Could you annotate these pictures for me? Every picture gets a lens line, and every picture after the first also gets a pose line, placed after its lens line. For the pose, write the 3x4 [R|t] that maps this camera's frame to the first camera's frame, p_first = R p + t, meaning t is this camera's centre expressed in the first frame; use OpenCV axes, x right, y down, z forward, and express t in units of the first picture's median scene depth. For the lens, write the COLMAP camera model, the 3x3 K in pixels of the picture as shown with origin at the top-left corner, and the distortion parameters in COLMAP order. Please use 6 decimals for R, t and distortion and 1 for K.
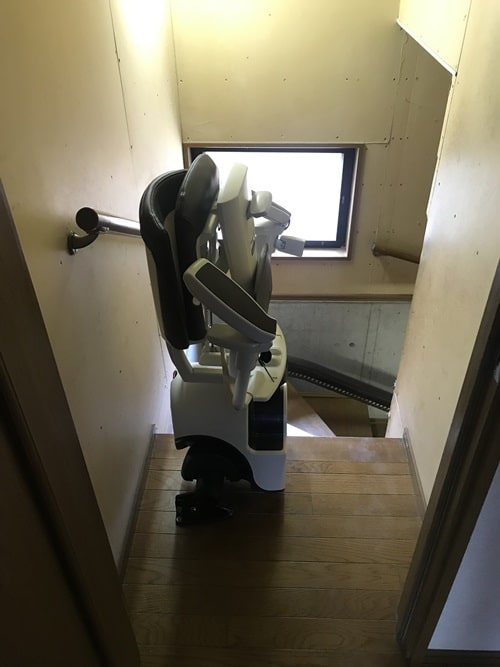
lens RADIAL K [[552.9, 0, 253.3], [0, 552.9, 318.9], [0, 0, 1]] dist [0.015412, -0.011181]
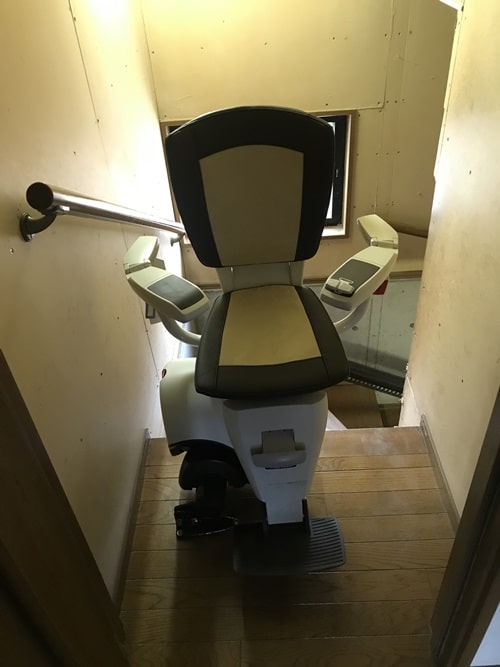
lens RADIAL K [[552.9, 0, 253.3], [0, 552.9, 318.9], [0, 0, 1]] dist [0.015412, -0.011181]
pose [[0.997946, -0.063877, 0.004845, 0.003156], [0.063787, 0.997821, 0.016872, 0.006807], [-0.005912, -0.016528, 0.999846, 0.102404]]
